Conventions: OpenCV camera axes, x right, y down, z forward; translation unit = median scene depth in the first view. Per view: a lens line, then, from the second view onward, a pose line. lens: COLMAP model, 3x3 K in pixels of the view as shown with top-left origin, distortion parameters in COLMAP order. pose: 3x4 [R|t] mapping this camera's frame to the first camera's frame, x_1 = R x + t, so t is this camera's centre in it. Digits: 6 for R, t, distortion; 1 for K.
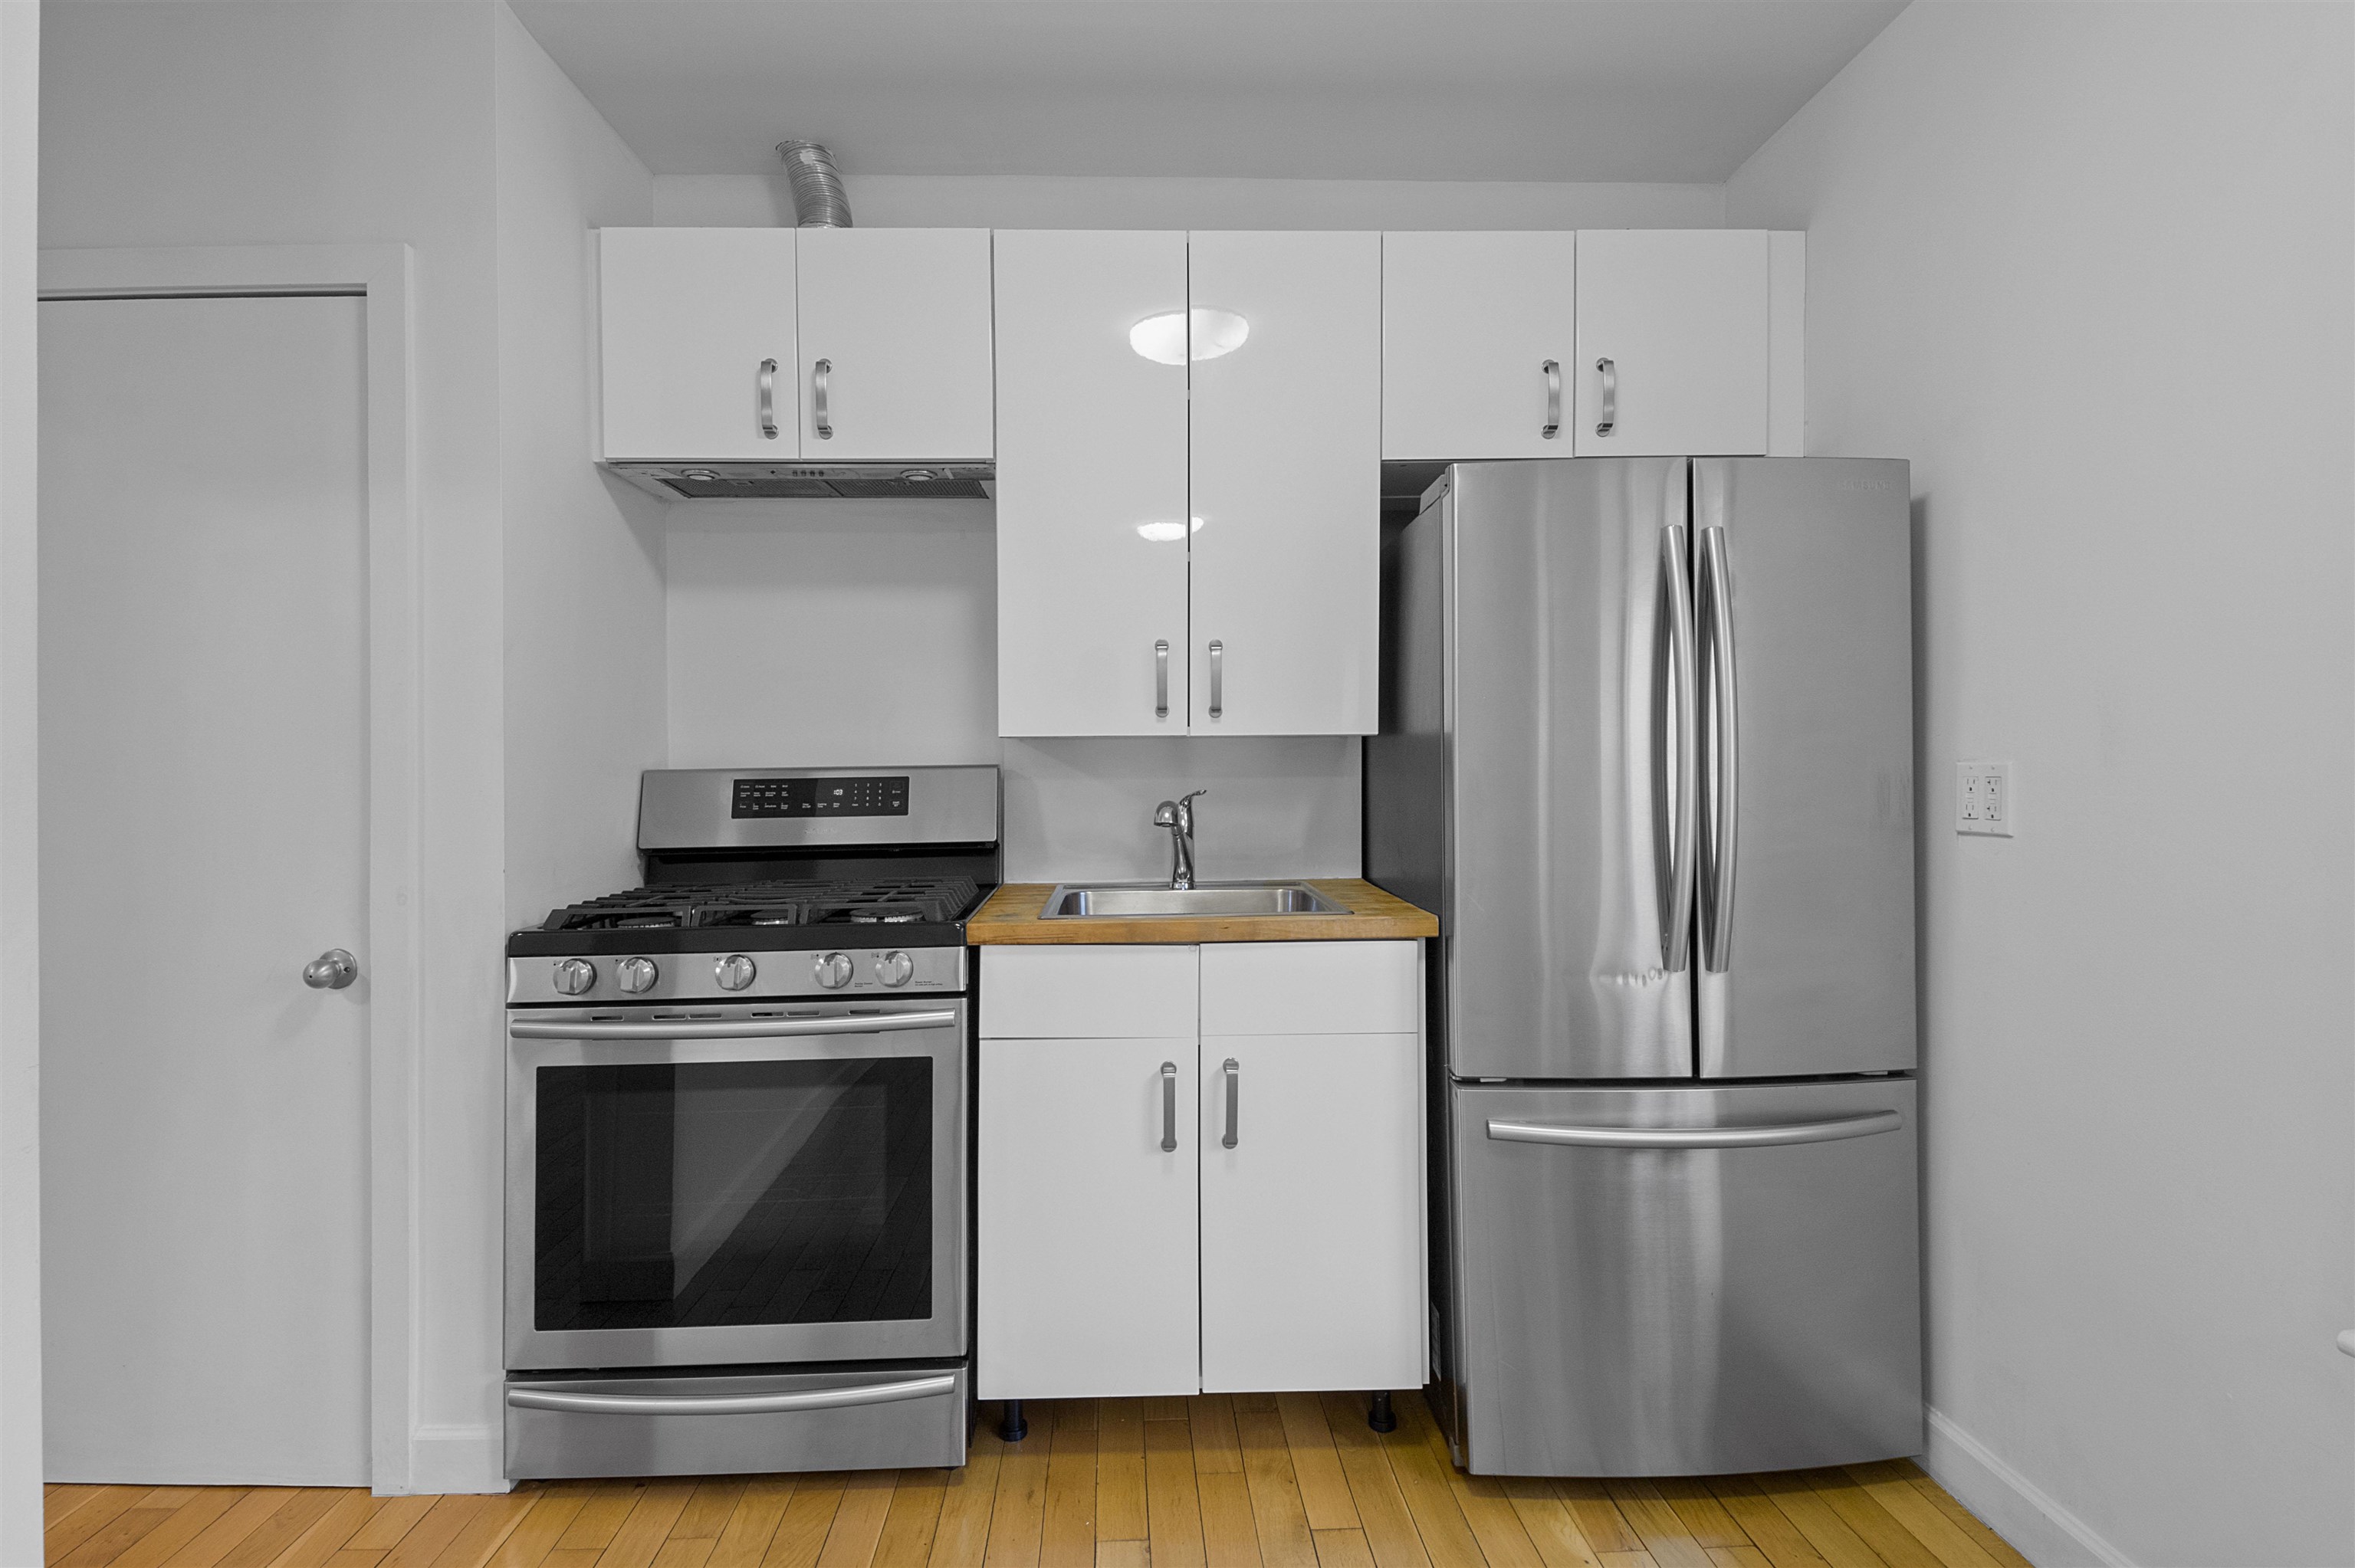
lens RADIAL K [[1138.4, 0, 1170.5], [0, 1138.4, 765.5], [0, 0, 1]] dist [0.003105, -0.012205]
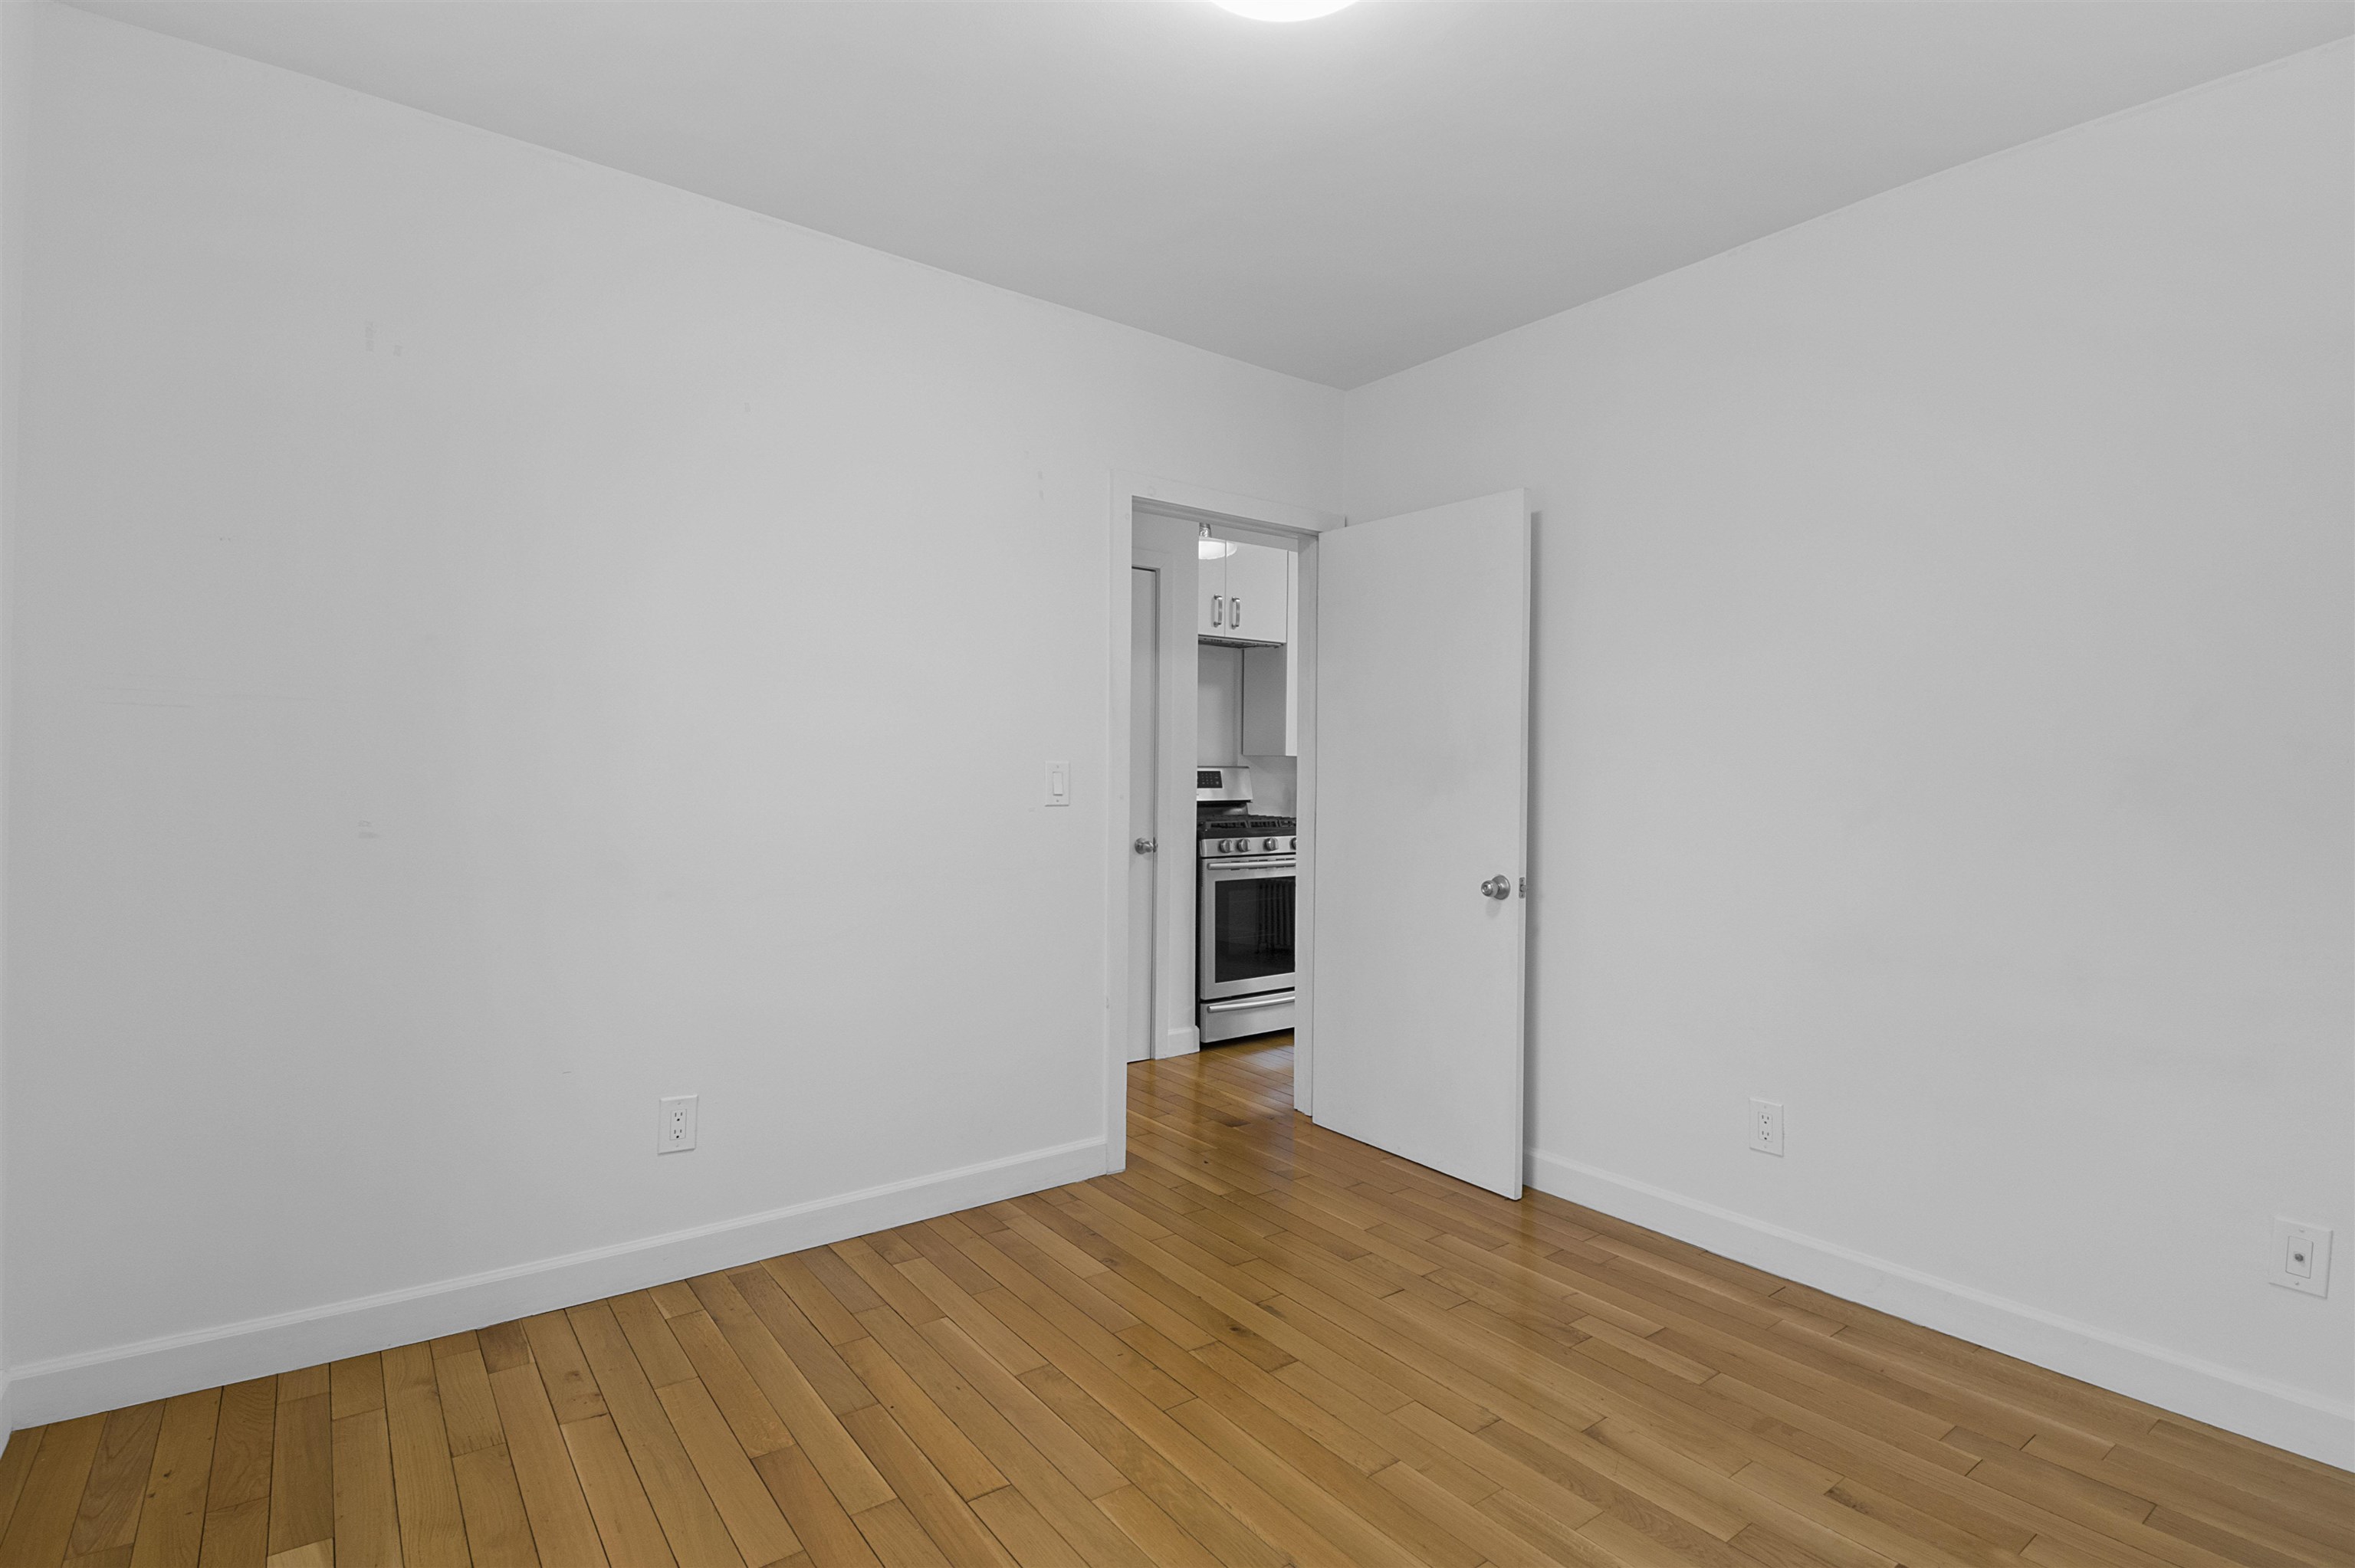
lens RADIAL K [[1138.4, 0, 1183.3], [0, 1138.4, 770.1], [0, 0, 1]] dist [0.003105, -0.012205]
pose [[0.803866, 0.020790, 0.594447, -2.002354], [-0.019641, 0.999772, -0.008406, 0.034074], [-0.594486, -0.004918, 0.804091, -0.953503]]
